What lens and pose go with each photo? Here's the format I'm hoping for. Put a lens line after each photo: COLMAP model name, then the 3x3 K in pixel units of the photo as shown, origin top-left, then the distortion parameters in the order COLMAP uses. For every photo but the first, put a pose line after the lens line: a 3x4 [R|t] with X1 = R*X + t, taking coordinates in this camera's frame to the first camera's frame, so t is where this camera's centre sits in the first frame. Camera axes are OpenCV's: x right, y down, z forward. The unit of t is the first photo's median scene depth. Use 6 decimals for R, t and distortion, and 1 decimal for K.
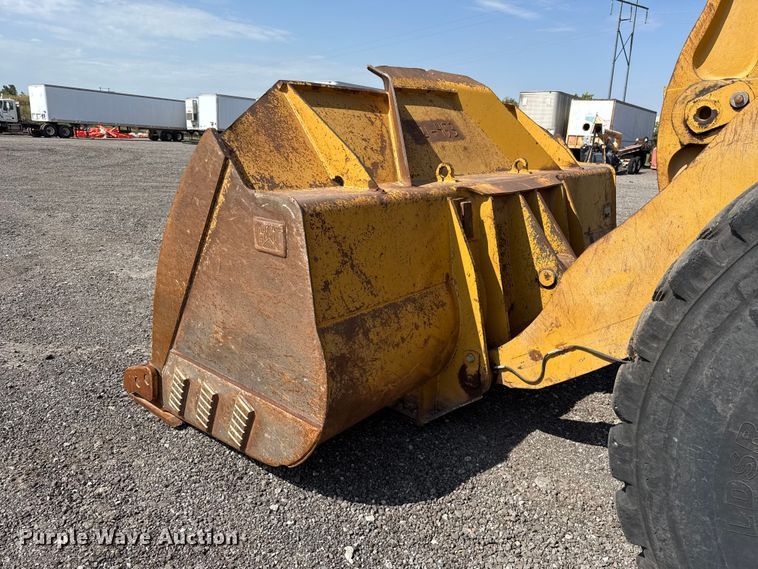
lens RADIAL K [[533.2, 0, 379.8], [0, 533.2, 286.3], [0, 0, 1]] dist [0.032435, -0.043534]
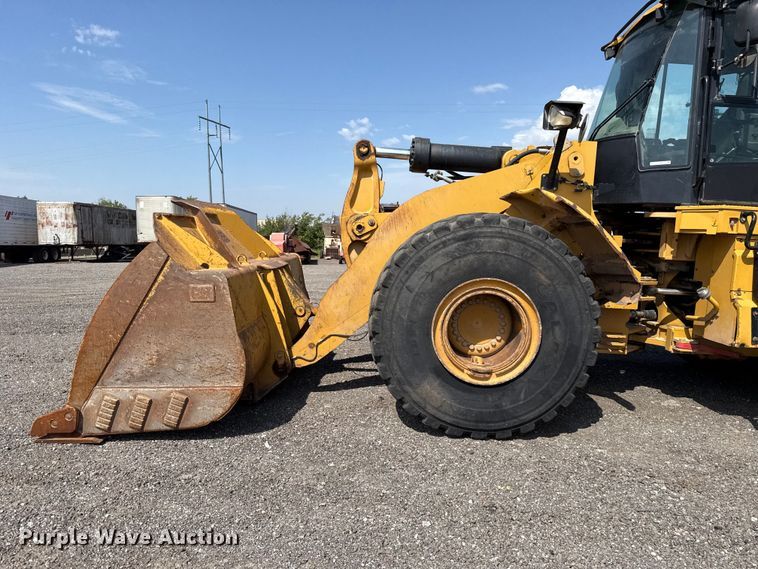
lens RADIAL K [[553.9, 0, 379.3], [0, 553.9, 303.0], [0, 0, 1]] dist [0.088589, -0.106852]
pose [[0.762408, -0.108764, 0.637891, -0.774690], [0.203334, 0.976109, -0.076594, 0.174584], [-0.614321, 0.188101, 0.766308, -0.724933]]
